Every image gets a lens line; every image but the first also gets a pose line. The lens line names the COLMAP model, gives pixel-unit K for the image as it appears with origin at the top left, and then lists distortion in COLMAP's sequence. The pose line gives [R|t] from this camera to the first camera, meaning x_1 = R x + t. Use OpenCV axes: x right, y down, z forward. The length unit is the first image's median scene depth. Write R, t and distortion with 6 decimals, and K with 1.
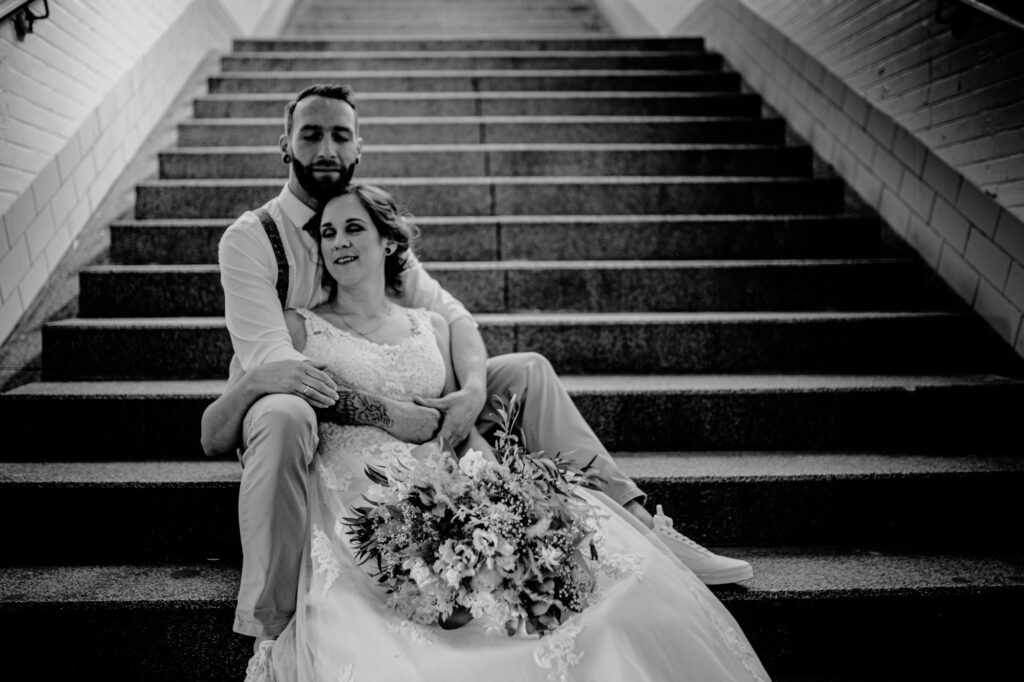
lens RADIAL K [[1011.1, 0, 504.1], [0, 1011.1, 350.4], [0, 0, 1]] dist [-0.019702, 0.000000]
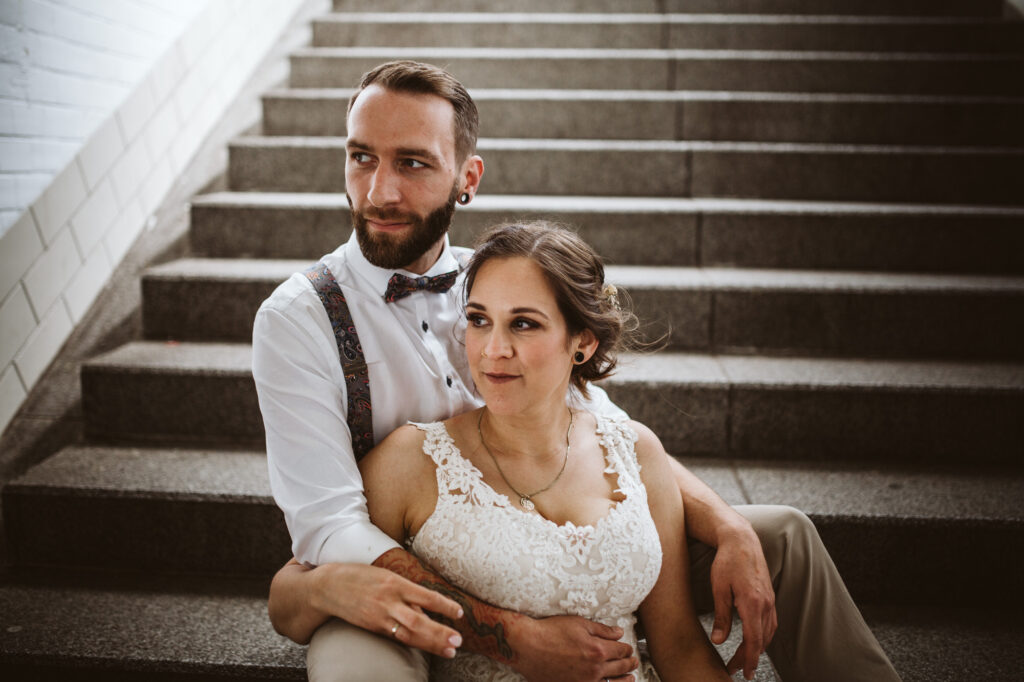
lens RADIAL K [[1011.1, 0, 501.7], [0, 1011.1, 421.9], [0, 0, 1]] dist [-0.019702, 0.000000]
pose [[0.990311, 0.067312, -0.121461, -0.053463], [-0.047530, 0.986137, 0.158981, -0.093879], [0.130478, -0.151667, 0.979782, 0.257607]]
